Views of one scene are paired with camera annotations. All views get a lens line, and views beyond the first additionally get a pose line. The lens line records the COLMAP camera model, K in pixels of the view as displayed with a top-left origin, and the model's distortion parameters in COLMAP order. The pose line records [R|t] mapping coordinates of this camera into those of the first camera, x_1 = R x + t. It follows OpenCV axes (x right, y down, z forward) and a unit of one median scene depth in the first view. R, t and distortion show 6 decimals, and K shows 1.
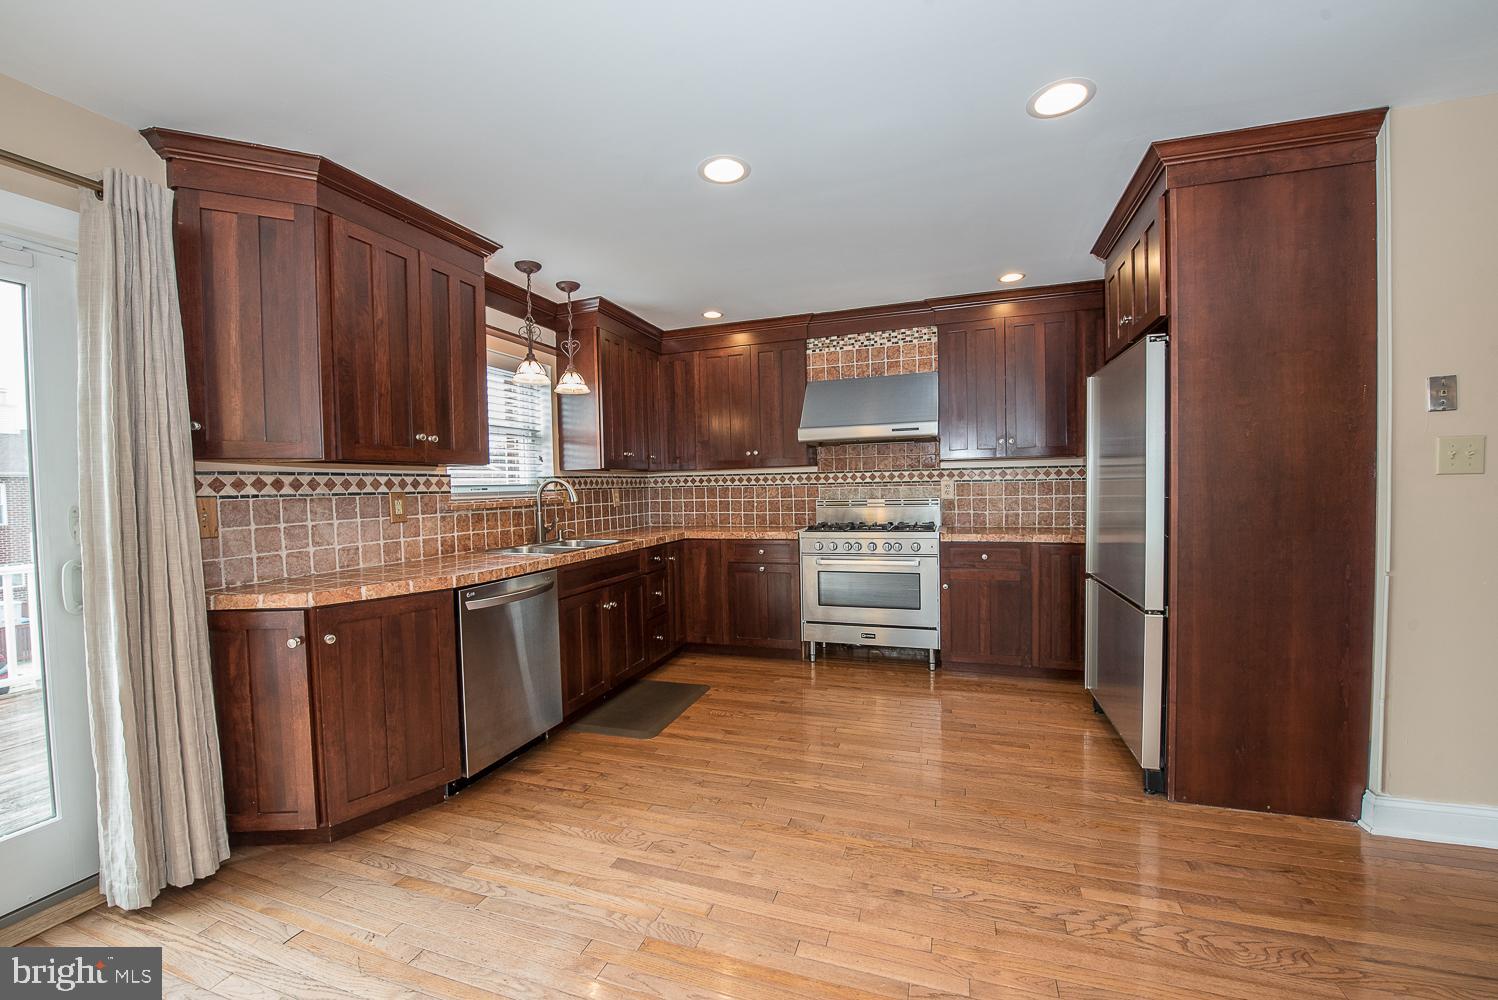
lens RADIAL K [[593.4, 0, 749.4], [0, 593.4, 506.4], [0, 0, 1]] dist [-0.020270, -0.000698]
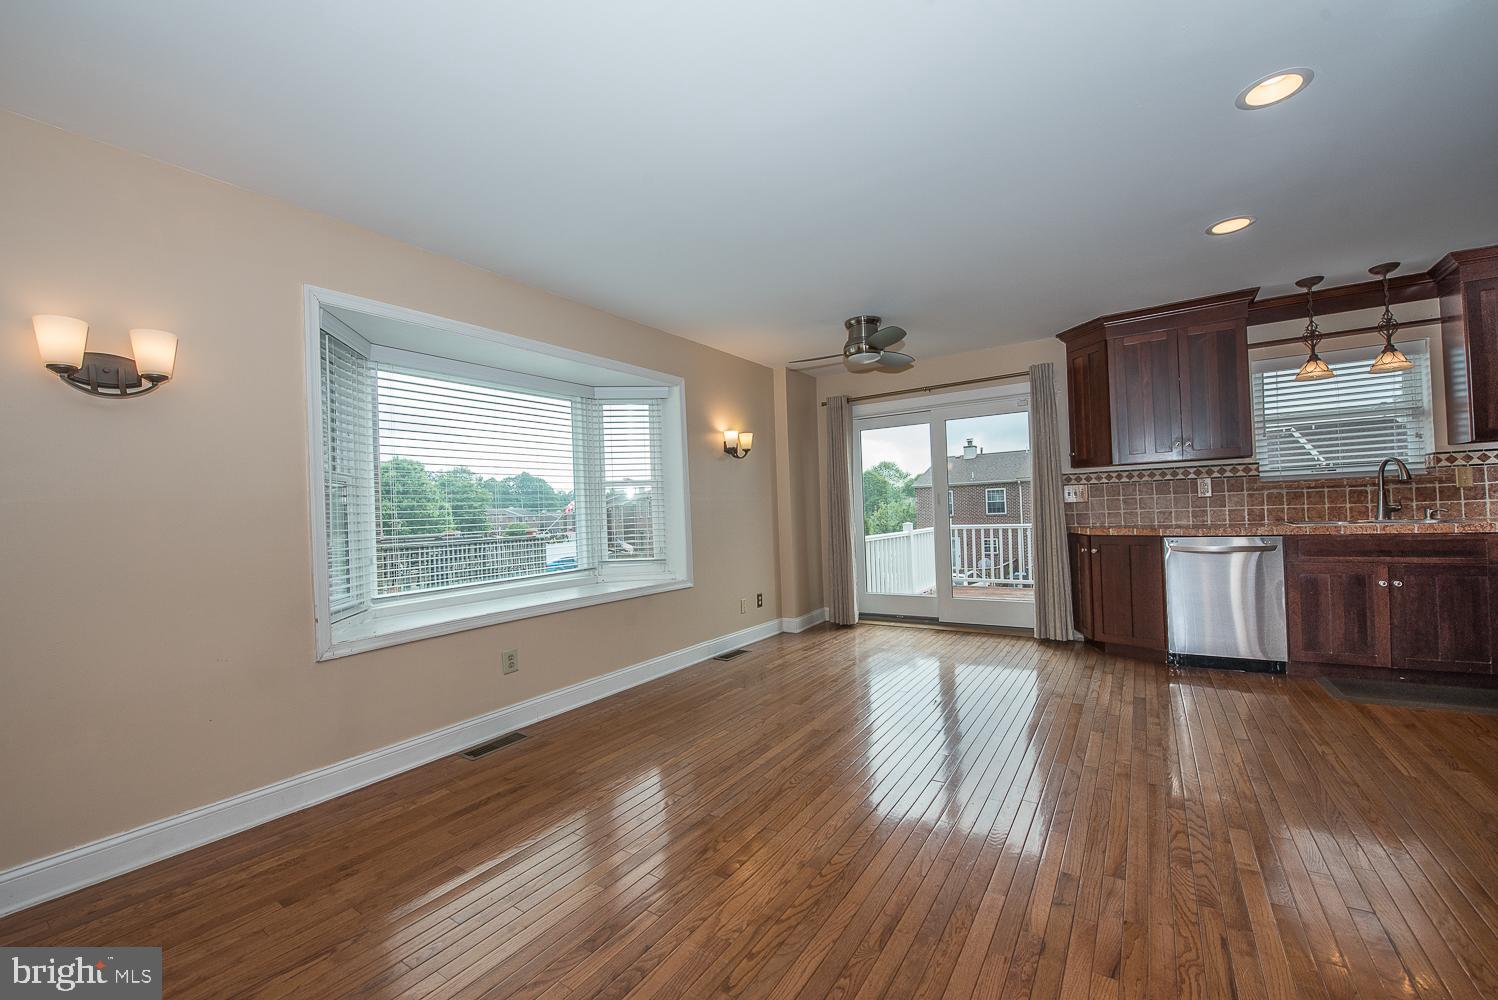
lens RADIAL K [[593.4, 0, 749.4], [0, 593.4, 506.4], [0, 0, 1]] dist [-0.020270, -0.000698]
pose [[-0.251938, 0.024195, -0.967441, 0.989535], [0.012082, 0.999688, 0.021855, 0.002616], [0.967668, -0.006182, -0.252152, 0.200489]]
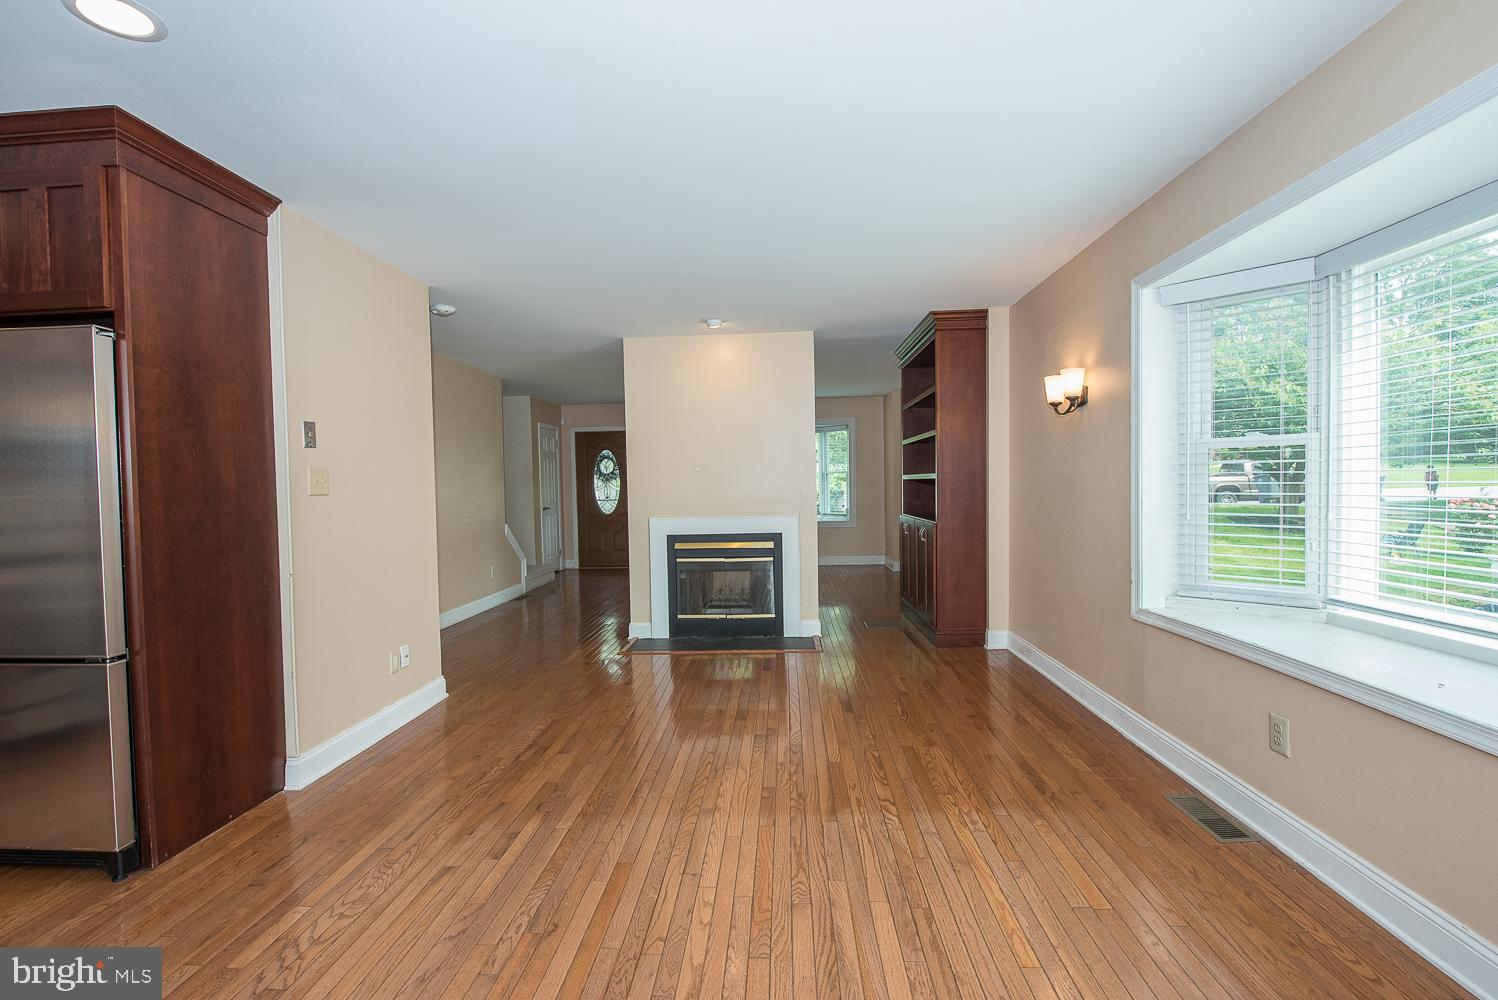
lens RADIAL K [[655.4, 0, 747.8], [0, 655.4, 505.5], [0, 0, 1]] dist [-0.000581, -0.006663]
pose [[-0.271411, -0.003985, 0.962455, -0.302918], [0.056796, 0.998182, 0.020149, -0.003049], [-0.960786, 0.060133, -0.270691, 0.255346]]
